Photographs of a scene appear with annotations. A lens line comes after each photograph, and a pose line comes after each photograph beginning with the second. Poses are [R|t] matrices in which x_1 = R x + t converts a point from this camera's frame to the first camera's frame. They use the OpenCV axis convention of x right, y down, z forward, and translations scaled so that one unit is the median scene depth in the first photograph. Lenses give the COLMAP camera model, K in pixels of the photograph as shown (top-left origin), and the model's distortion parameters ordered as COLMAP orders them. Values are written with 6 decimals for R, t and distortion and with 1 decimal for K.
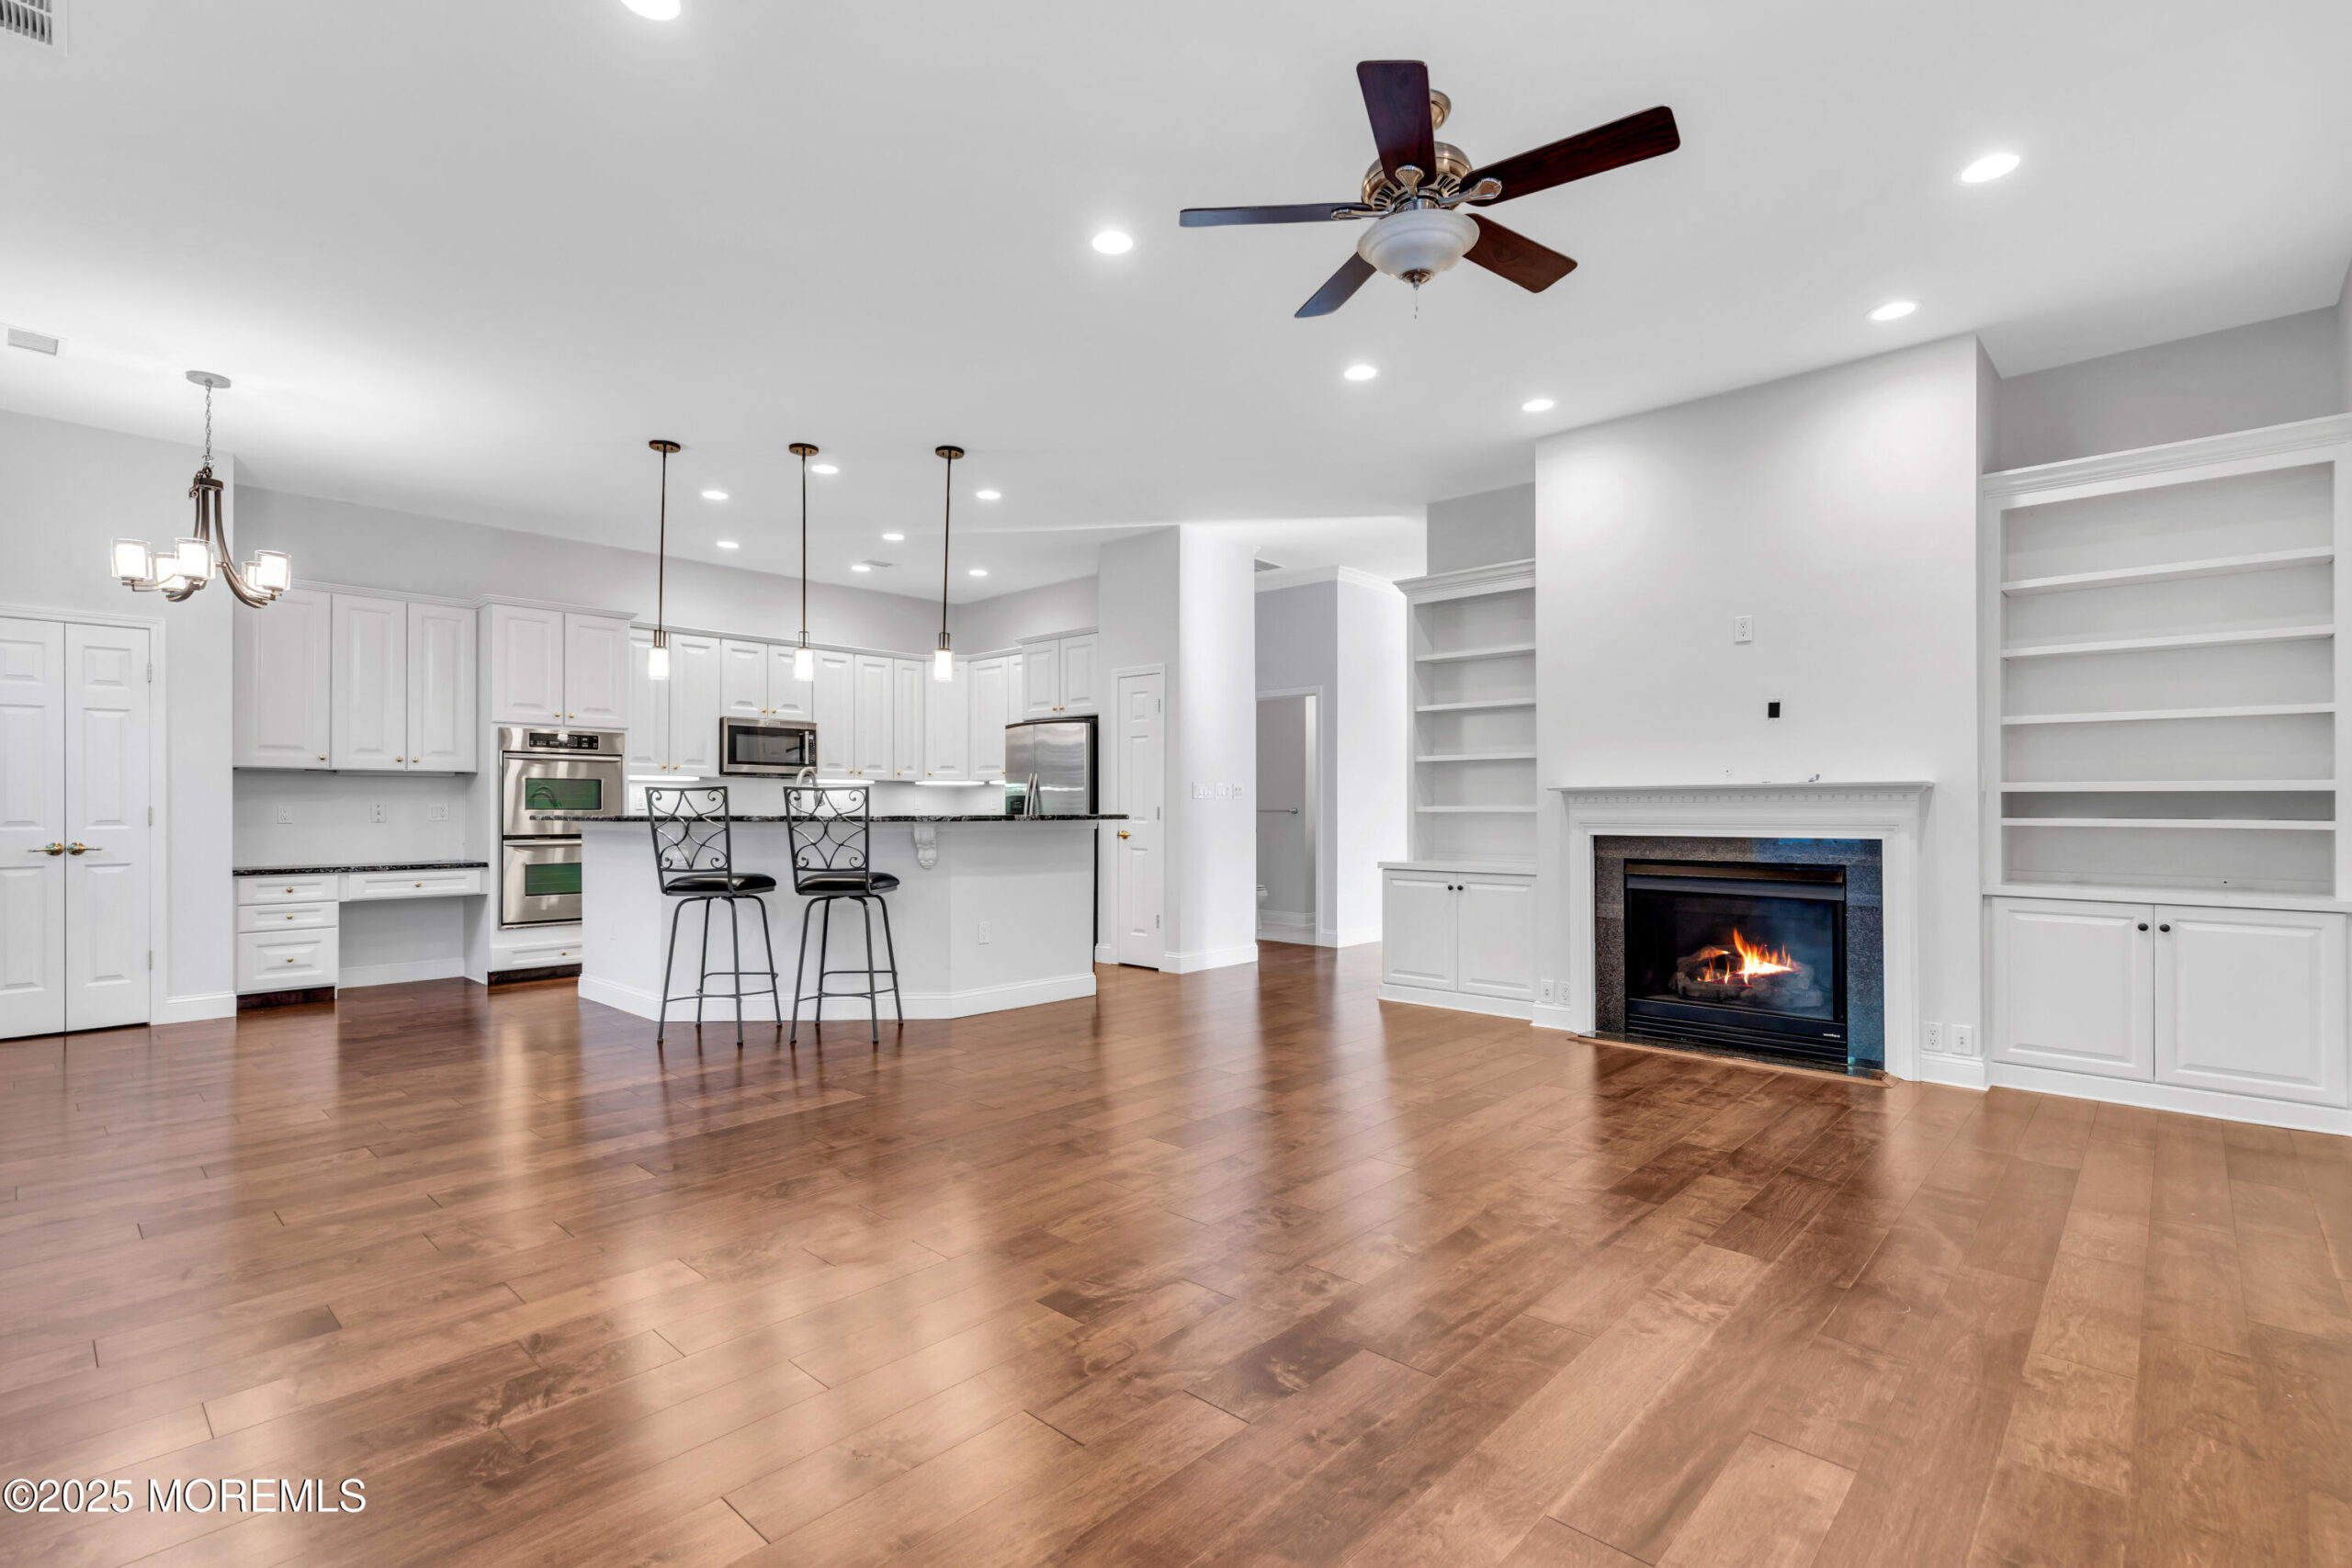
lens RADIAL K [[1082.7, 0, 1168.5], [0, 1082.7, 798.2], [0, 0, 1]] dist [0.003523, 0.001596]
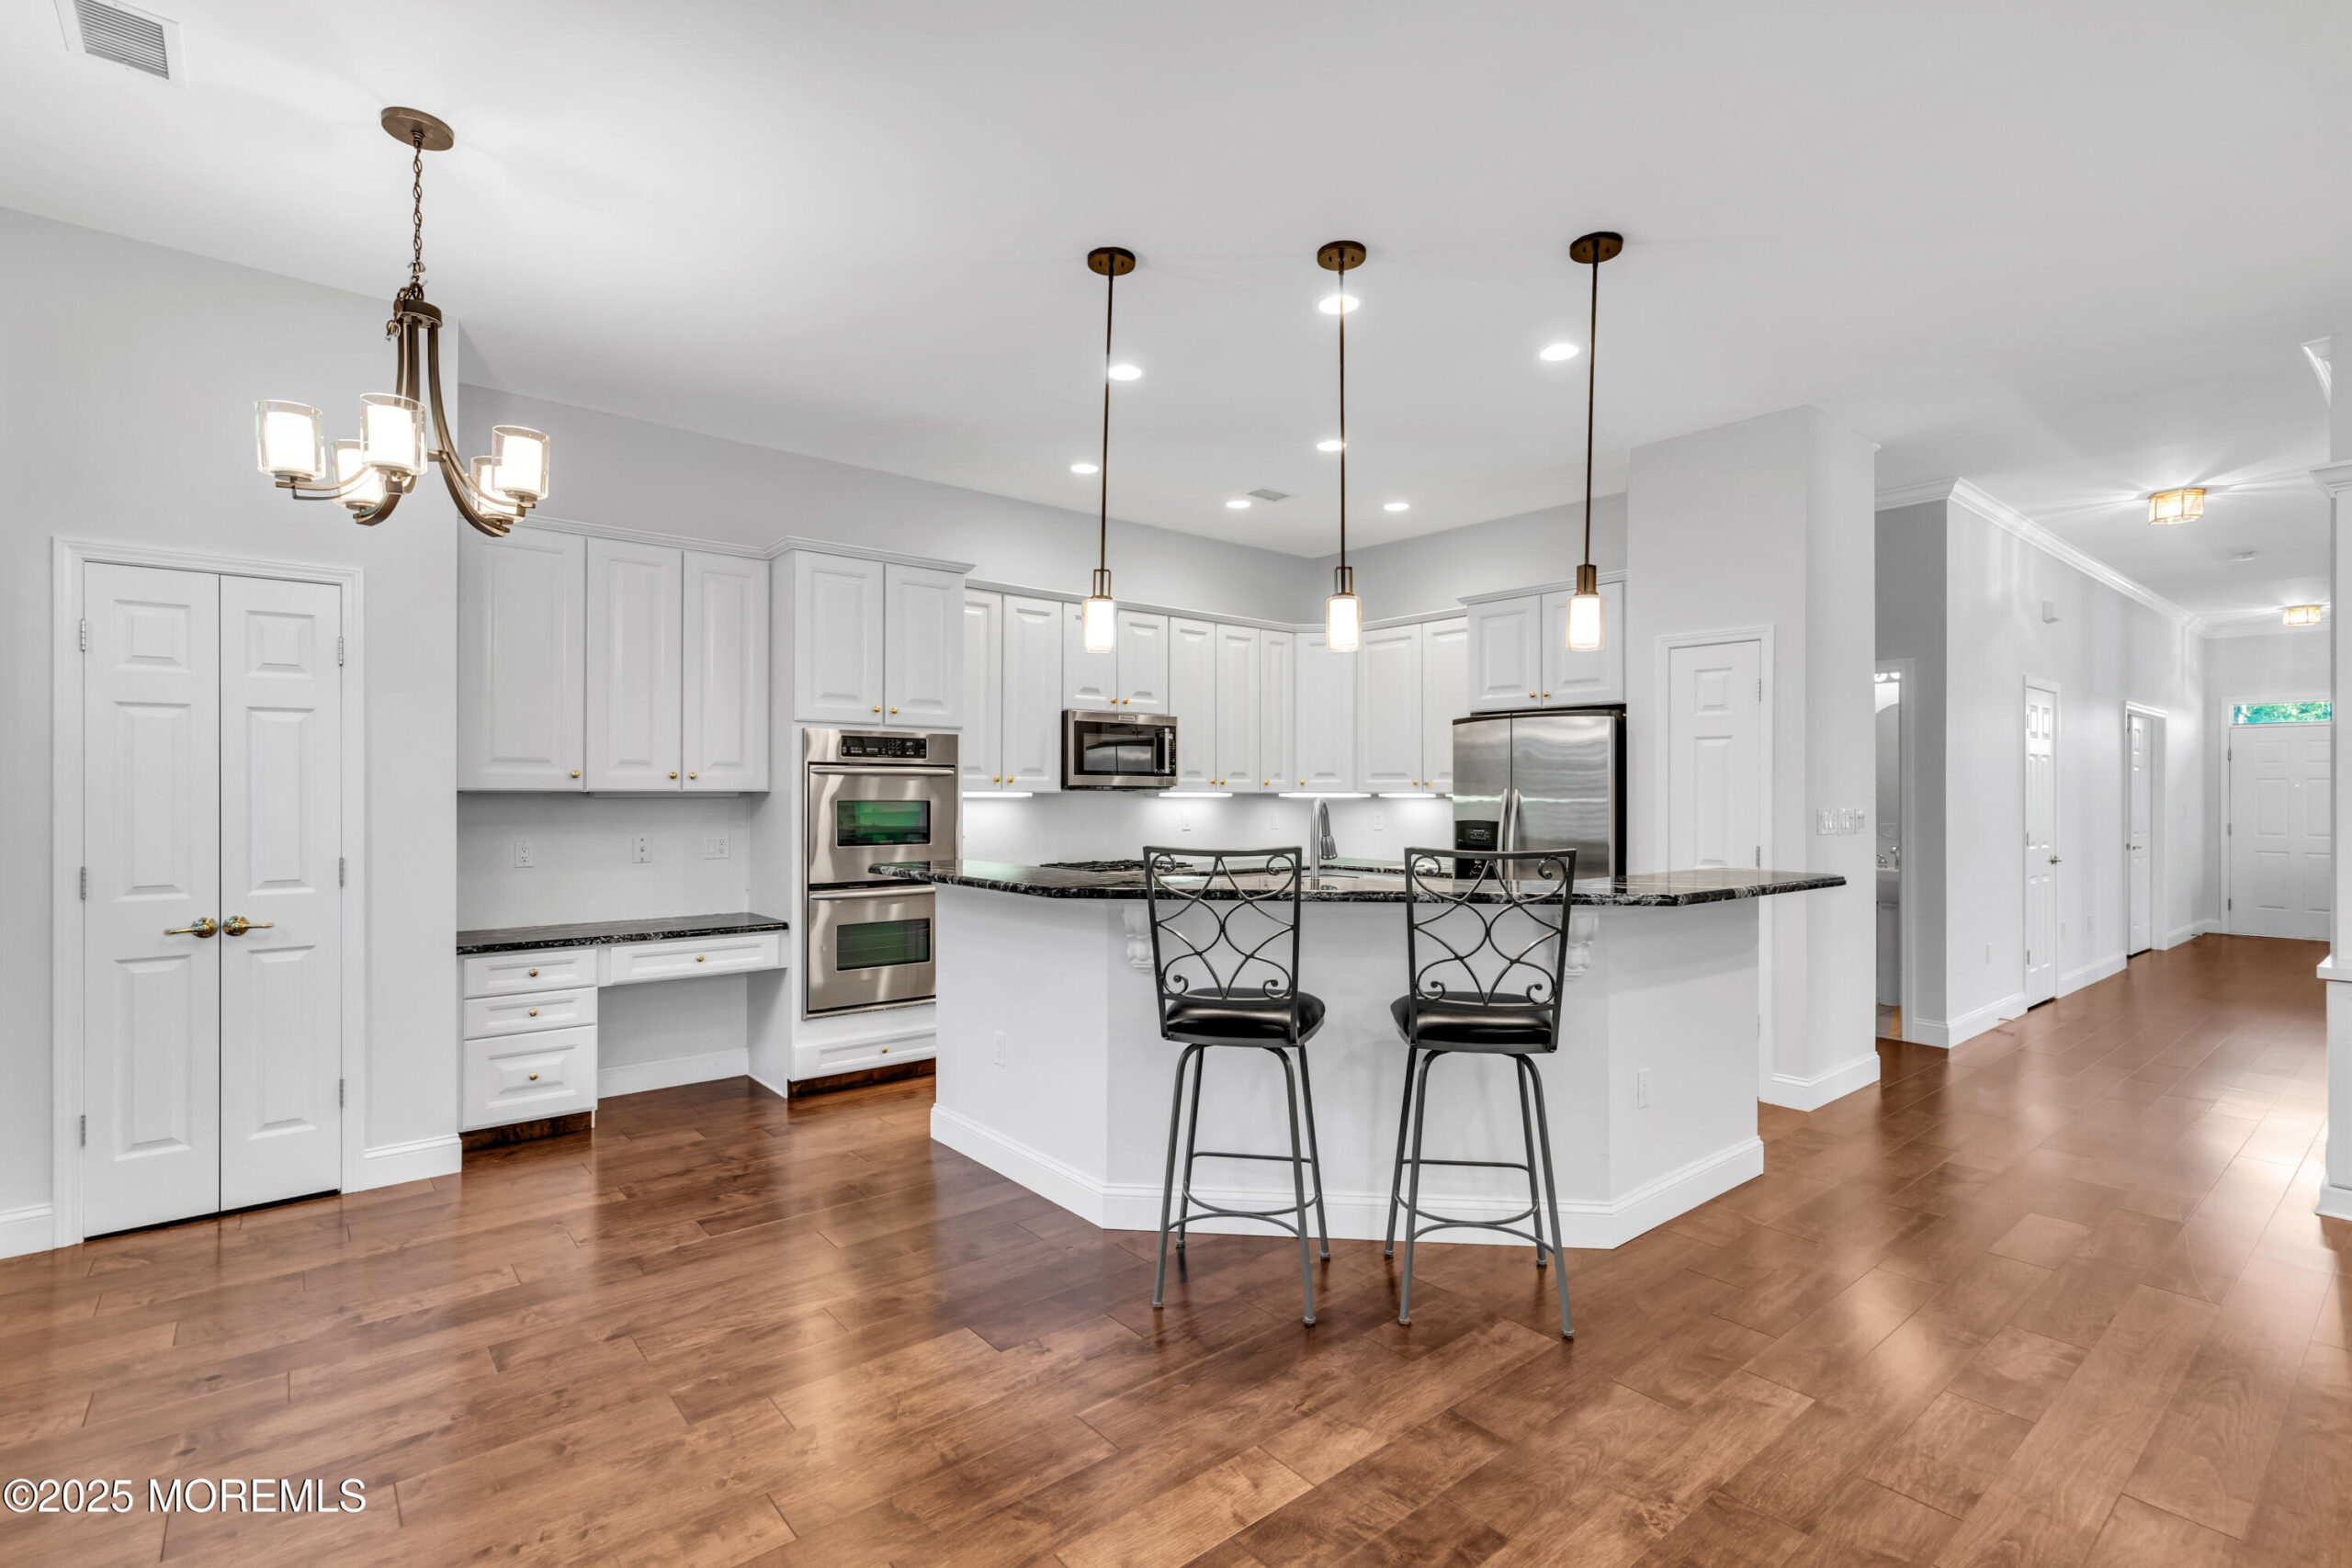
lens RADIAL K [[1082.7, 0, 1173.1], [0, 1082.7, 785.7], [0, 0, 1]] dist [0.003523, 0.001596]
pose [[0.991886, 0.003600, -0.127083, -0.377942], [-0.003154, 0.999988, 0.003712, -0.040963], [0.127095, -0.003281, 0.991885, 0.439068]]
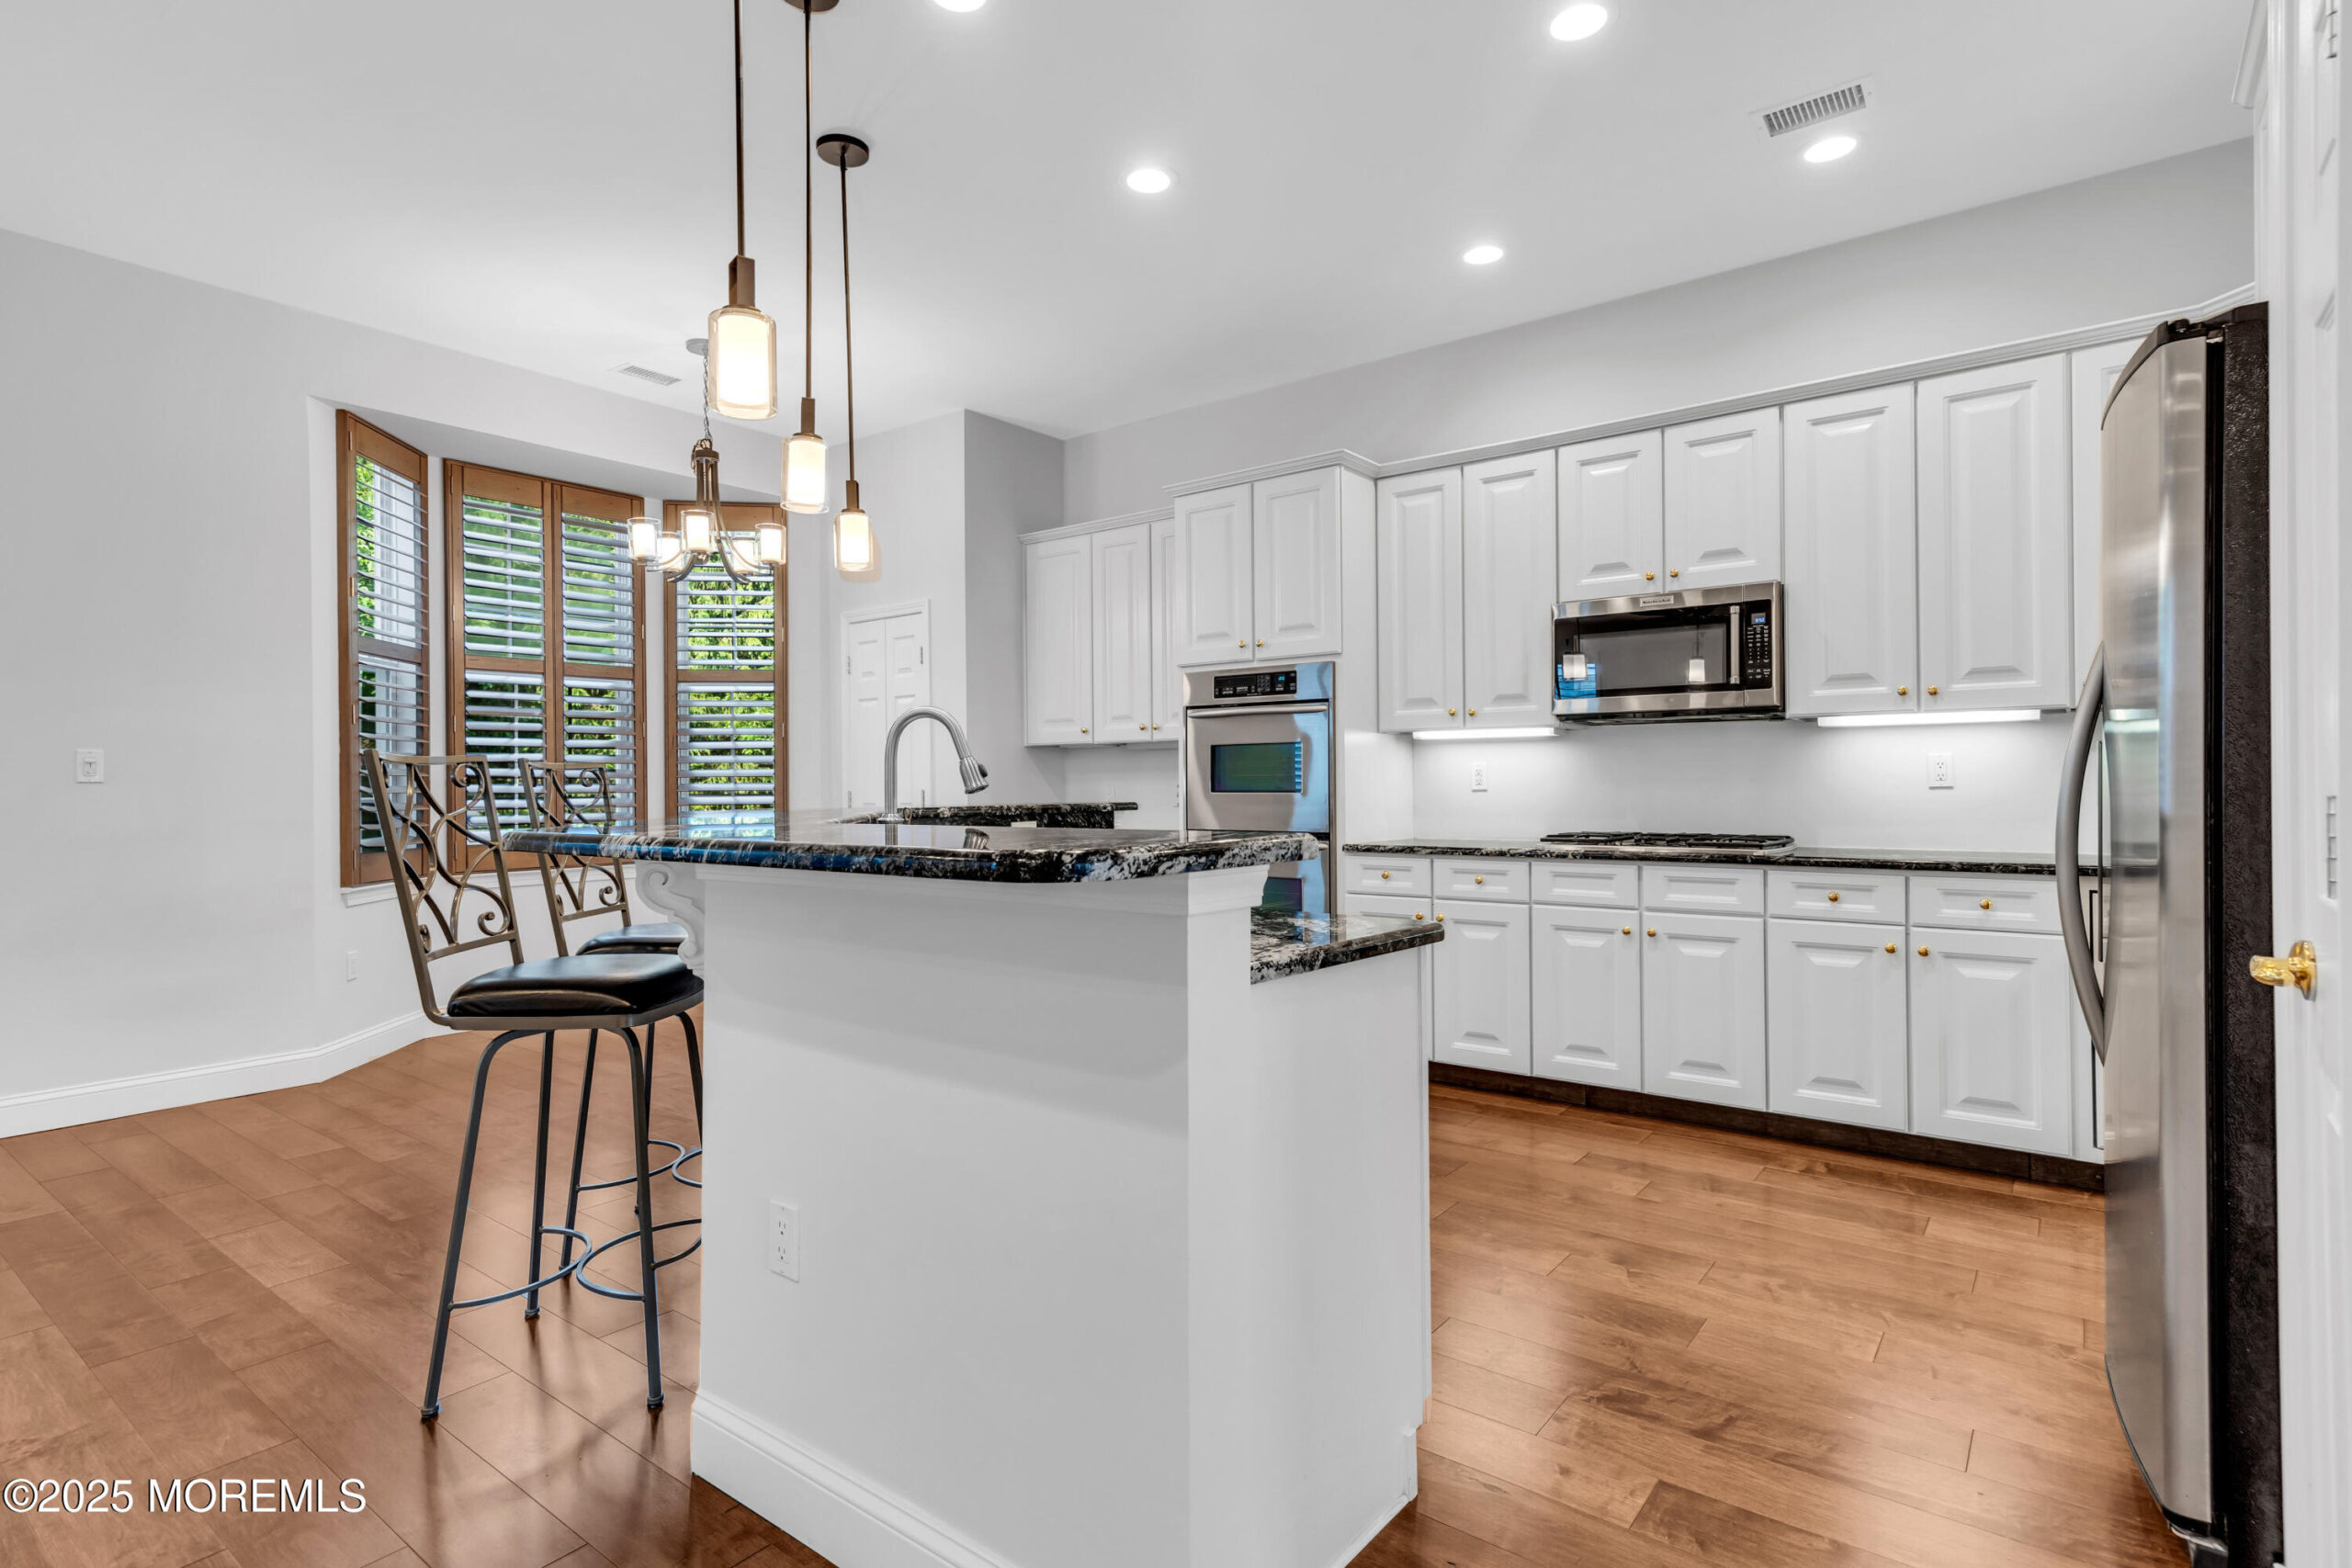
lens RADIAL K [[1175.7, 0, 1170.9], [0, 1175.7, 779.1], [0, 0, 1]] dist [0.010590, 0.000531]
pose [[0.090047, -0.004792, -0.995926, 0.166514], [0.017846, 0.999836, -0.003198, 0.005551], [0.995778, -0.017486, 0.090118, 1.180455]]
